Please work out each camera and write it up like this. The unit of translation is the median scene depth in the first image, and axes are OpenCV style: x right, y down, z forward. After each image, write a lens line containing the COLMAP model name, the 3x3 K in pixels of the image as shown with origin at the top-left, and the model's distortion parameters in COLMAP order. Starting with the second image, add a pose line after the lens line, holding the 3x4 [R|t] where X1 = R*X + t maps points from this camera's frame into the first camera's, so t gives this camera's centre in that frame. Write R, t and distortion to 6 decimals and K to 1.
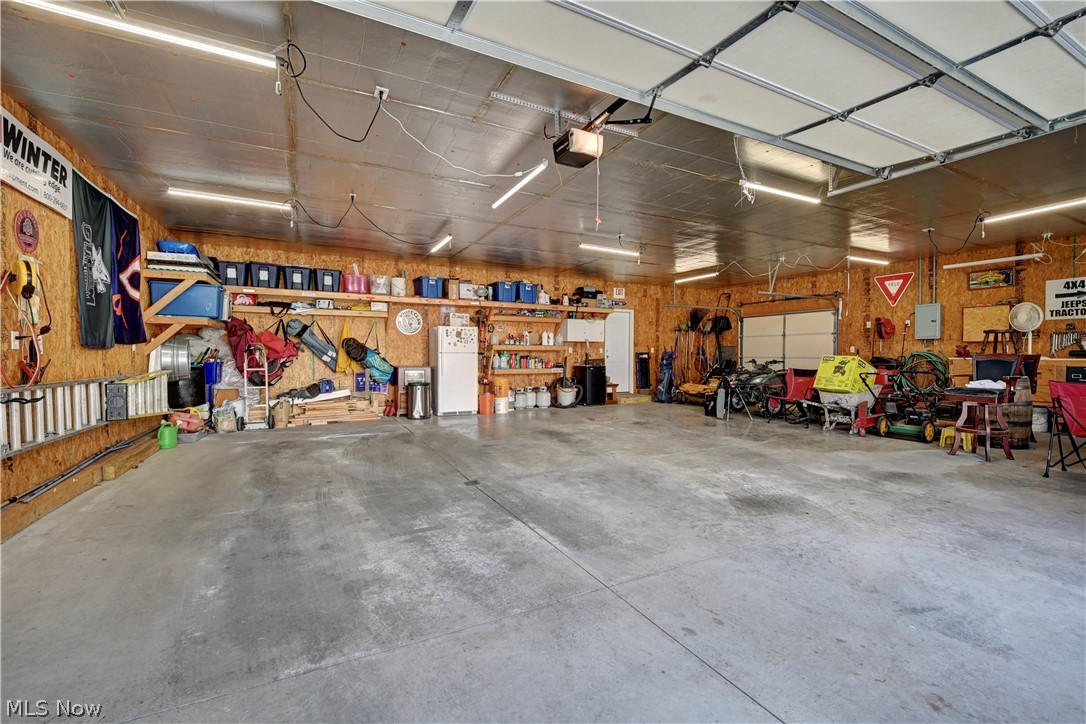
lens RADIAL K [[464.6, 0, 543.0], [0, 464.6, 362.0], [0, 0, 1]] dist [-0.011115, -0.000026]
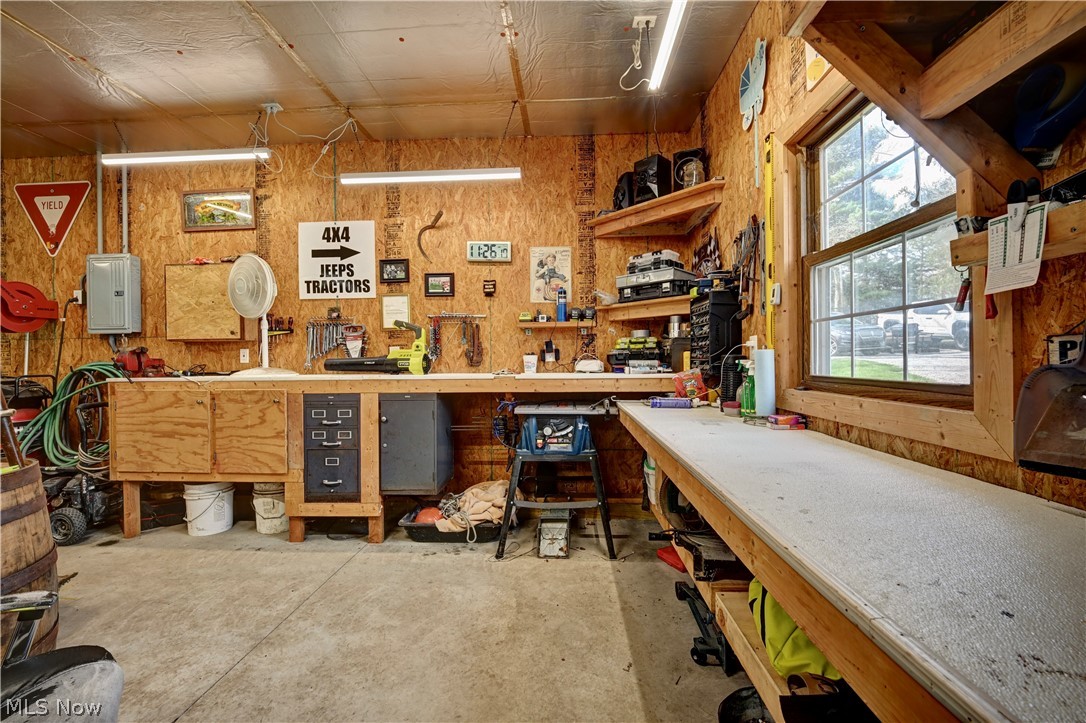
lens RADIAL K [[456.2, 0, 543.0], [0, 456.2, 361.5], [0, 0, 1]] dist [-0.012235, -0.000360]
pose [[0.481422, -0.011923, 0.876408, 1.278547], [0.027459, 0.999622, -0.001485, -0.022841], [-0.876059, 0.024780, 0.481567, 0.849904]]
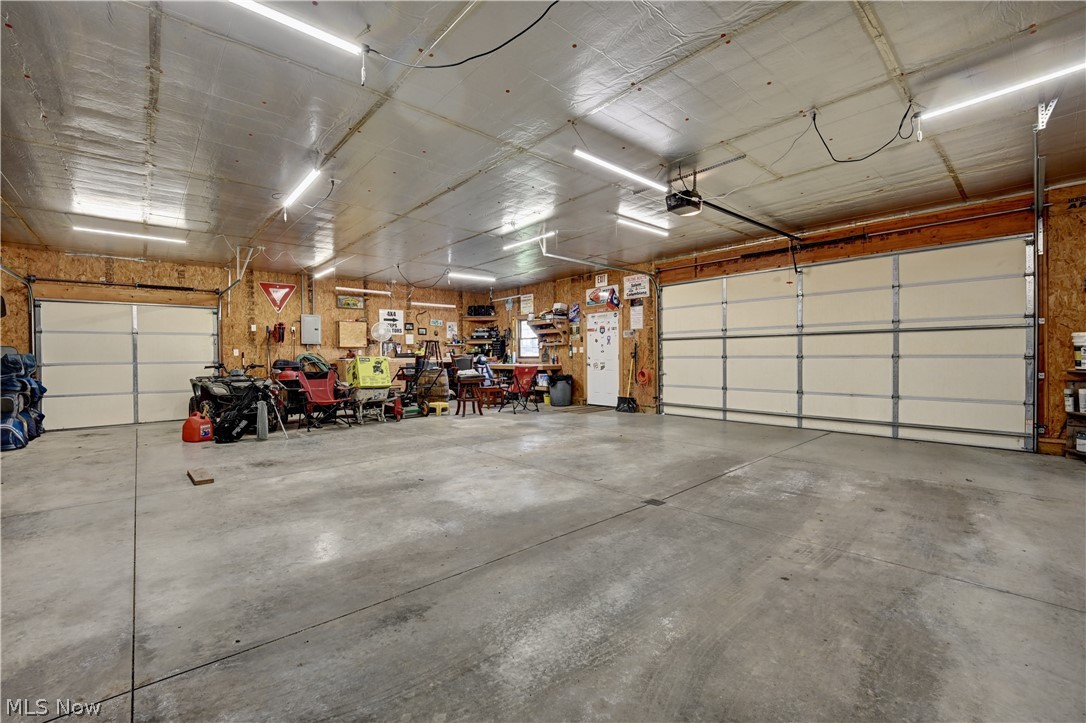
lens RADIAL K [[456.2, 0, 543.0], [0, 456.2, 361.5], [0, 0, 1]] dist [-0.012235, -0.000360]
pose [[-0.260185, -0.011371, 0.965492, -0.911287], [0.026298, 0.999476, 0.018858, -0.019941], [-0.965201, 0.030297, -0.259750, 1.418108]]
